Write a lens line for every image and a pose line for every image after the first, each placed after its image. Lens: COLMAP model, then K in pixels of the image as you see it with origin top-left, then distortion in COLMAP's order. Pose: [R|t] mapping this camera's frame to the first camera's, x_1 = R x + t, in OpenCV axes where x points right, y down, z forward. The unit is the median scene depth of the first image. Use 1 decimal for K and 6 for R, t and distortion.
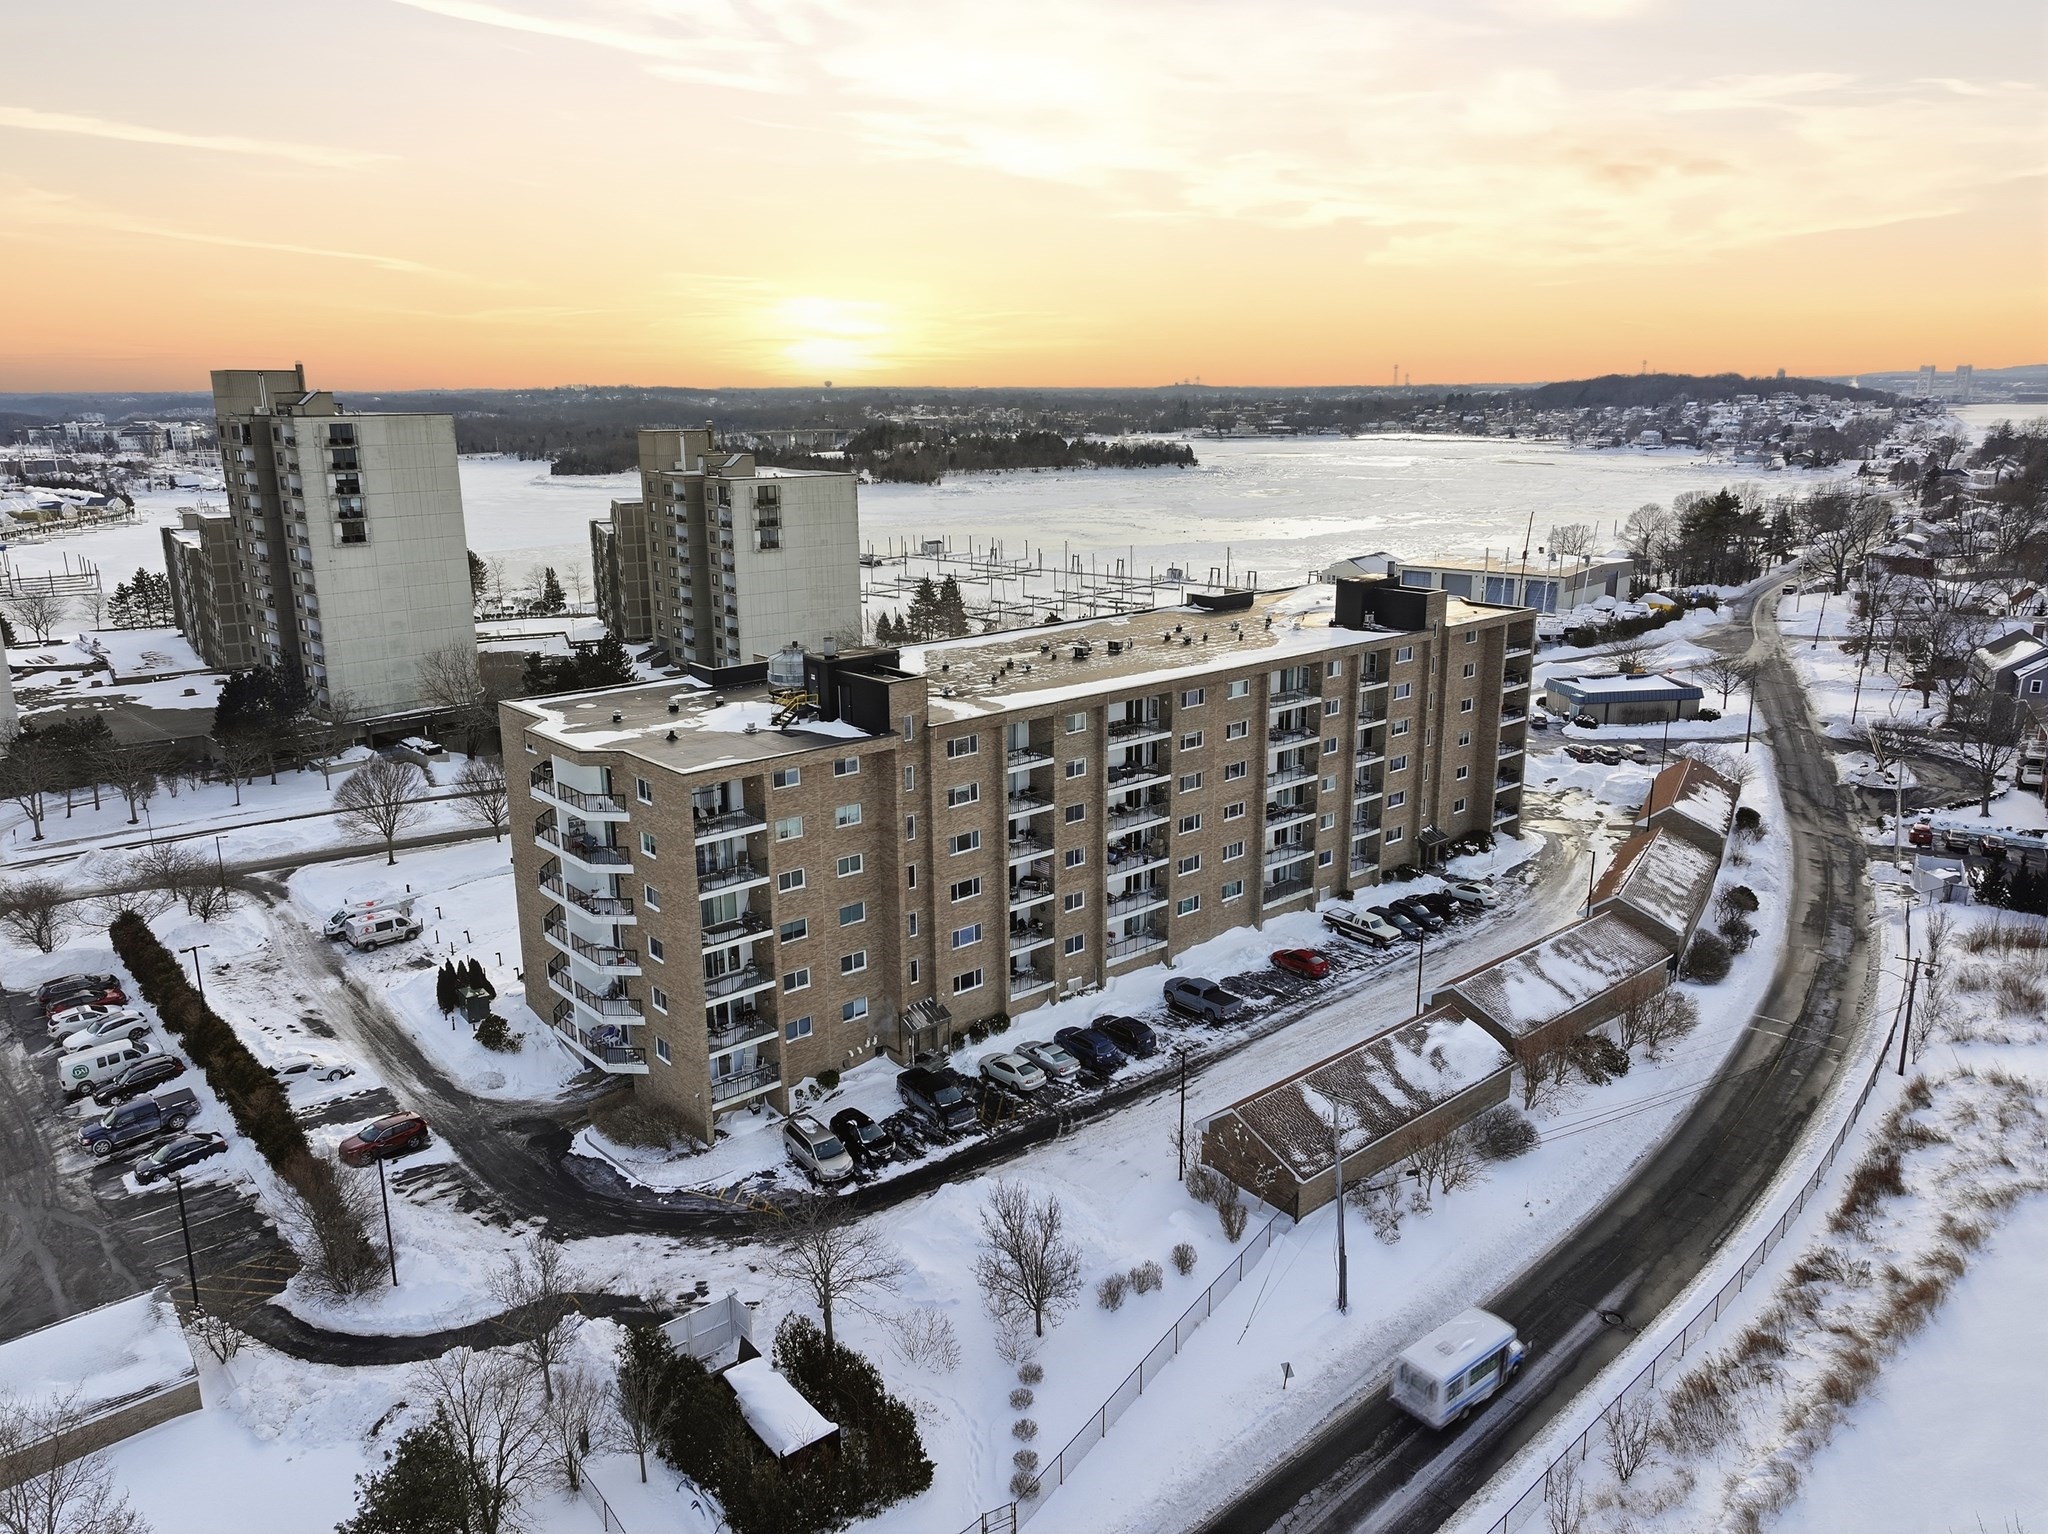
lens RADIAL K [[1362.7, 0, 1024.0], [0, 1362.7, 767.0], [0, 0, 1]] dist [0.006848, 0.003082]
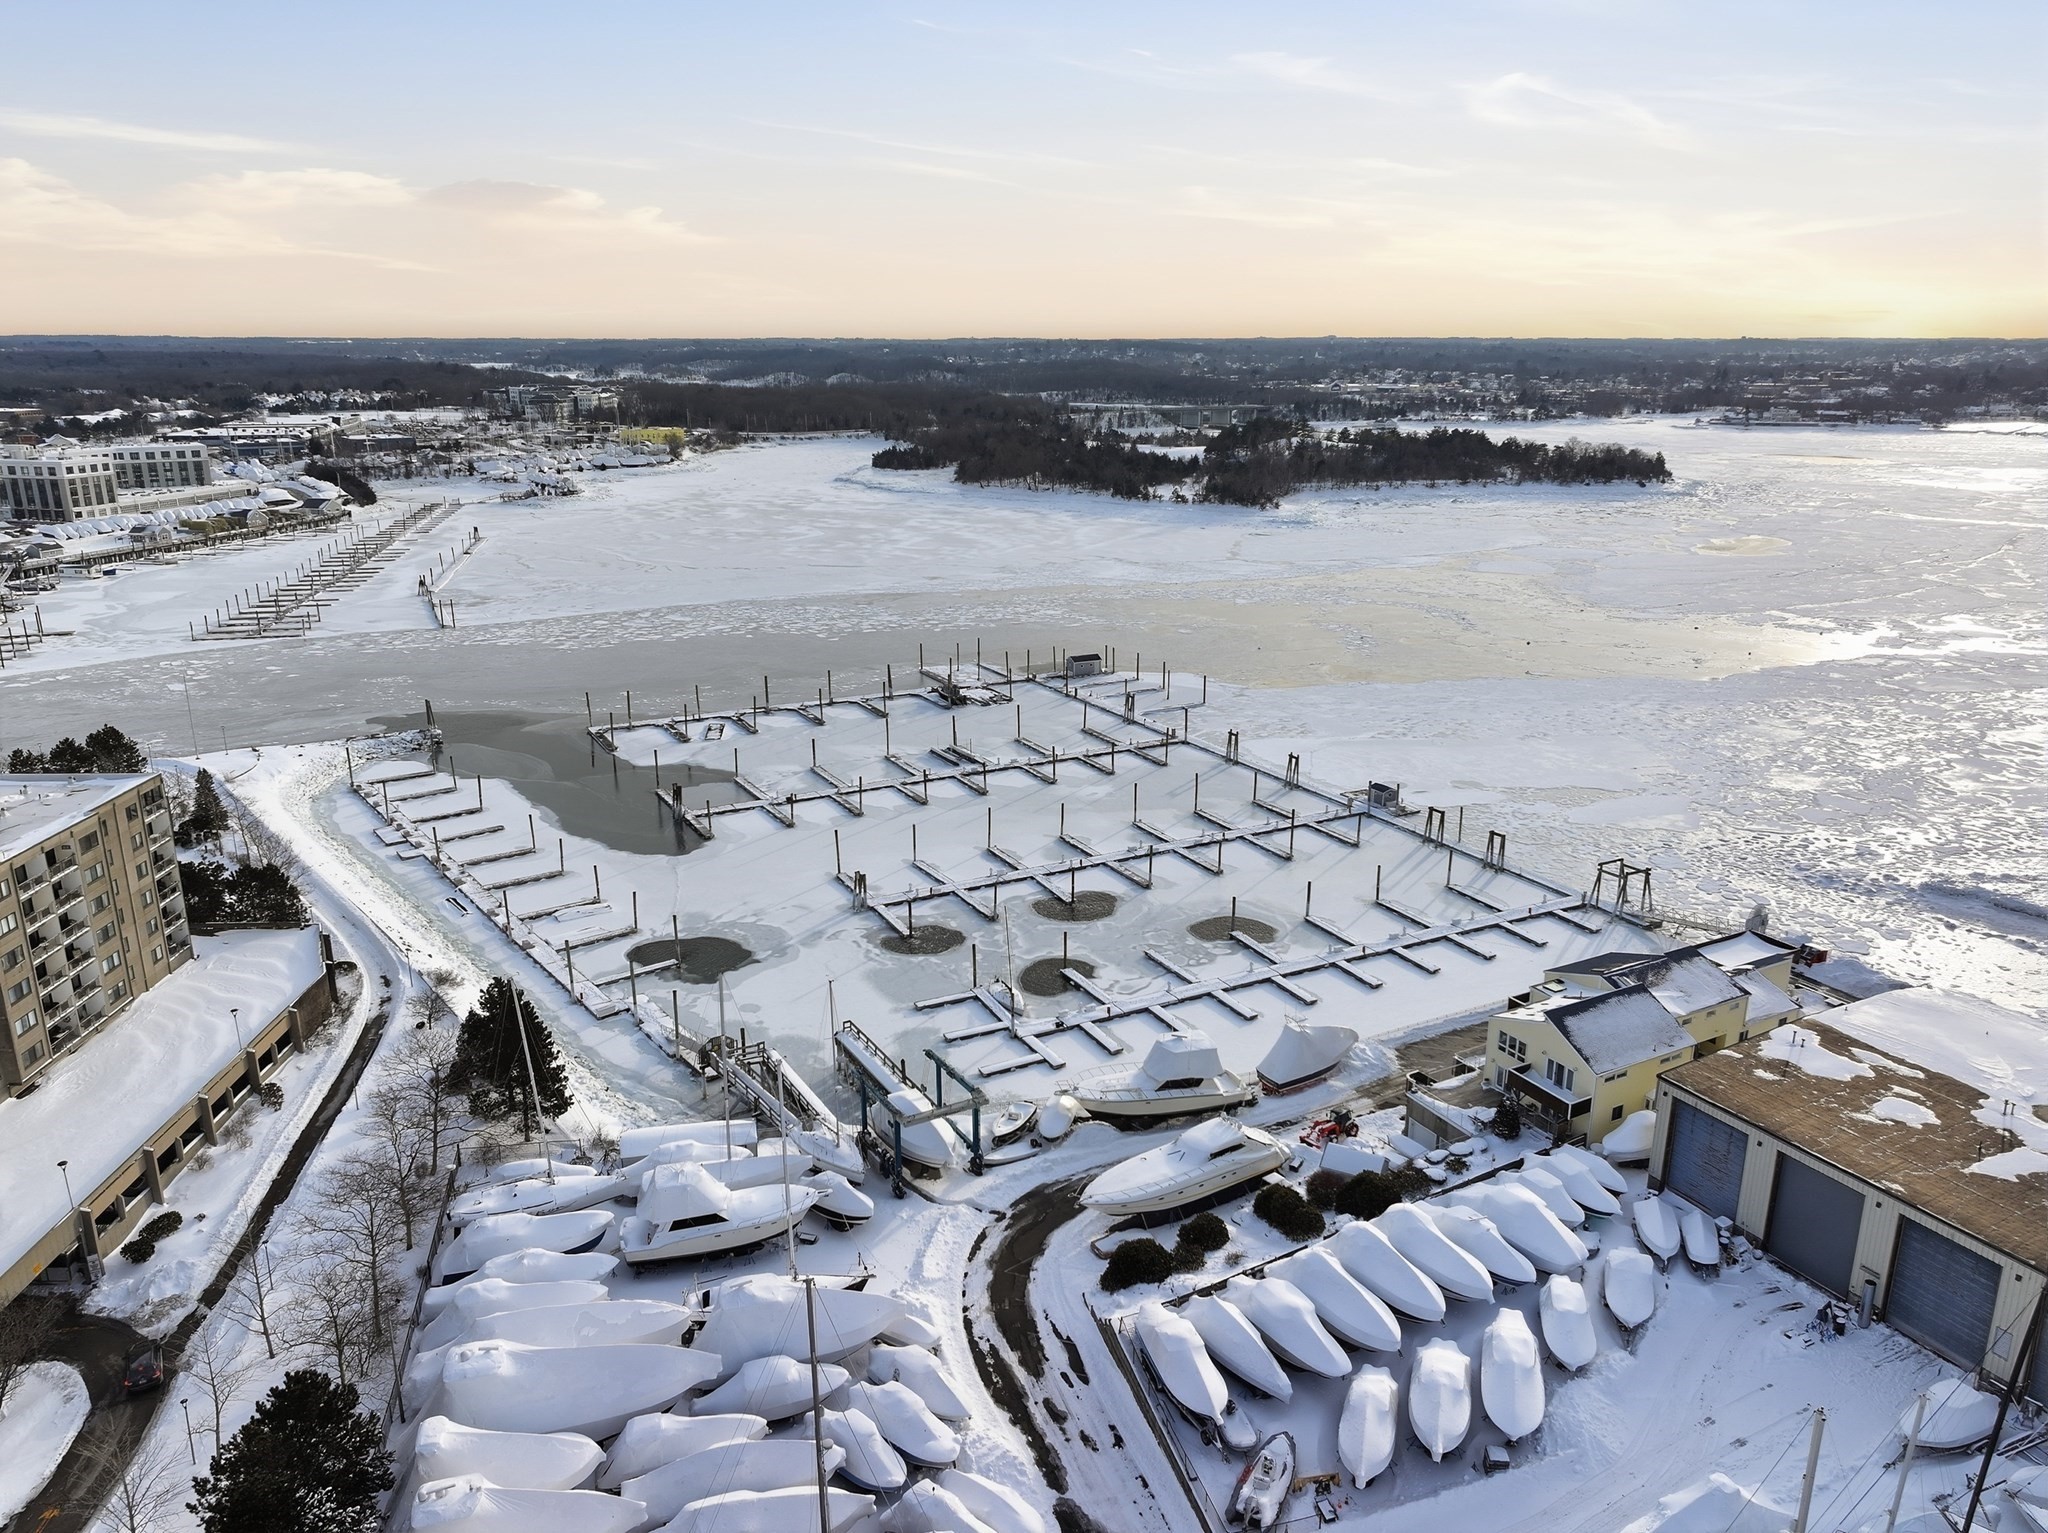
lens RADIAL K [[1362.7, 0, 1024.0], [0, 1362.7, 766.5], [0, 0, 1]] dist [0.006848, 0.003082]
pose [[0.936042, 0.114572, -0.332715, 0.056043], [-0.103241, 0.993317, 0.051603, -0.059209], [0.336404, -0.013953, 0.941615, 0.146079]]
